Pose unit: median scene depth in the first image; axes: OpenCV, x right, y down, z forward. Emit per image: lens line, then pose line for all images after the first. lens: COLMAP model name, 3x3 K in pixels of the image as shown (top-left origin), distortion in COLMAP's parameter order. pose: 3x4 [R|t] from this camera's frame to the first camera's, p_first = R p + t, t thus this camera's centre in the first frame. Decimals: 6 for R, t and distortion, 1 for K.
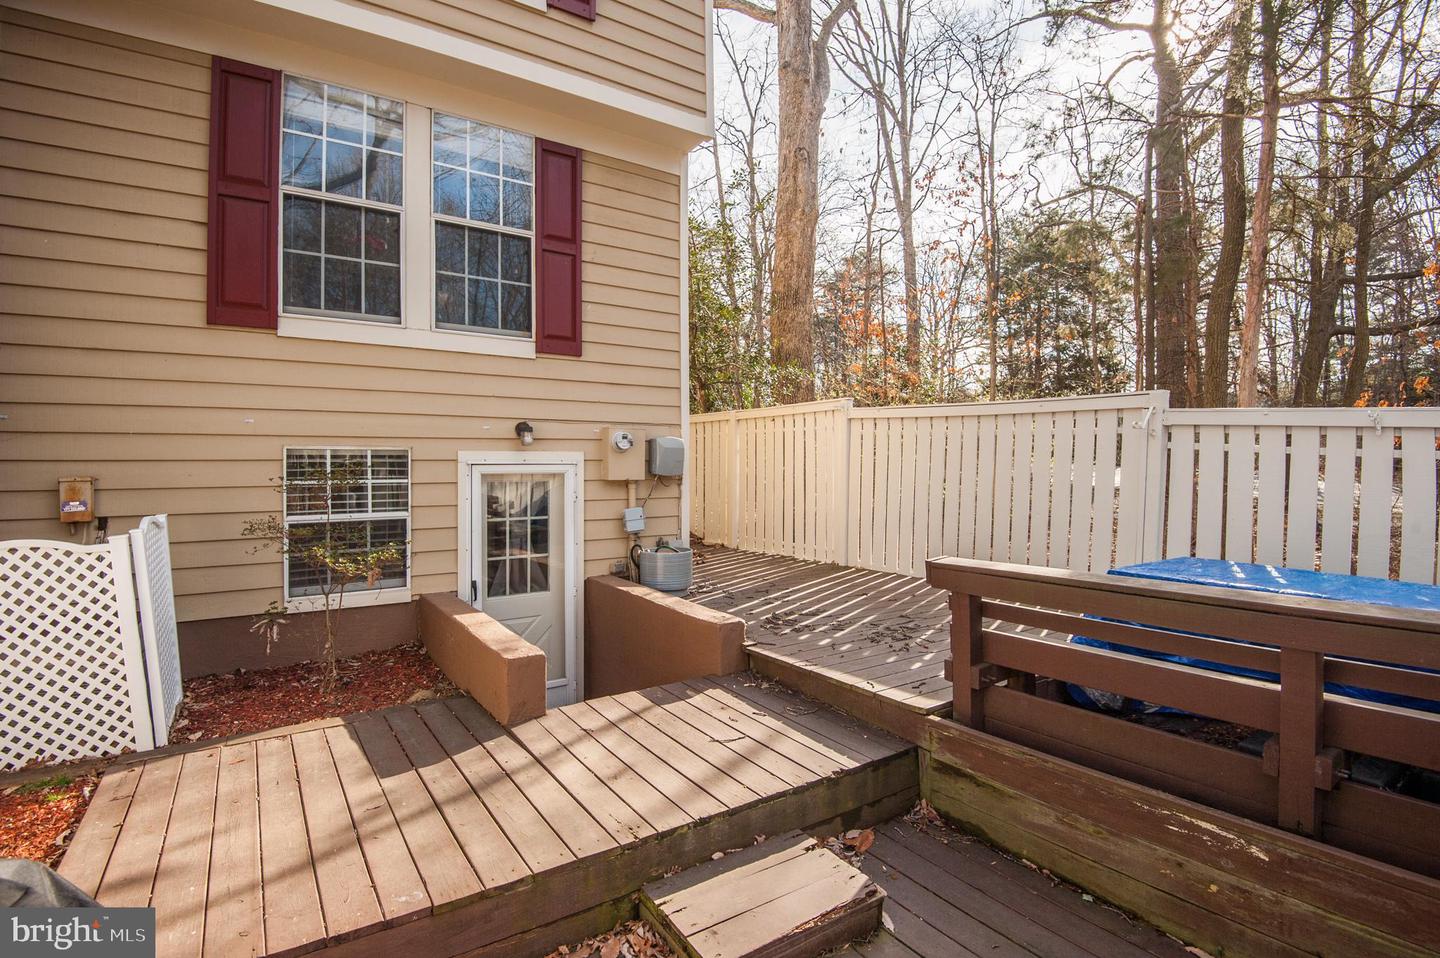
lens RADIAL K [[675.0, 0, 719.6], [0, 675.0, 448.7], [0, 0, 1]] dist [-0.035968, 0.000284]
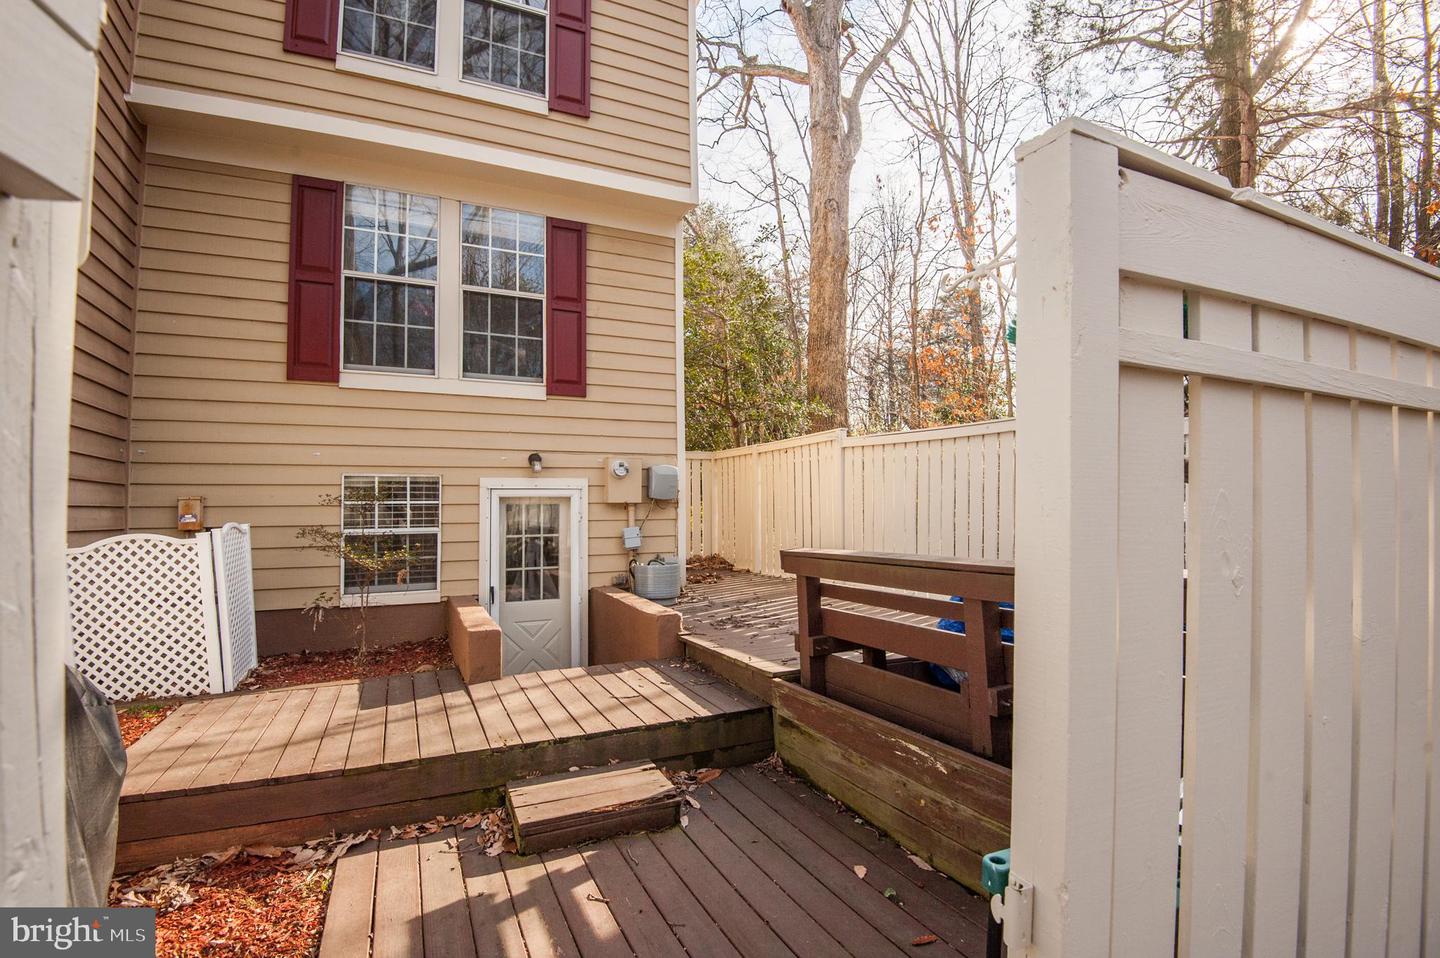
lens RADIAL K [[677.1, 0, 723.2], [0, 677.1, 461.8], [0, 0, 1]] dist [-0.032035, -0.001421]
pose [[0.986410, -0.019144, -0.163181, 0.289278], [0.010915, 0.998630, -0.051176, 0.050202], [0.163937, 0.048700, 0.985268, -0.149467]]
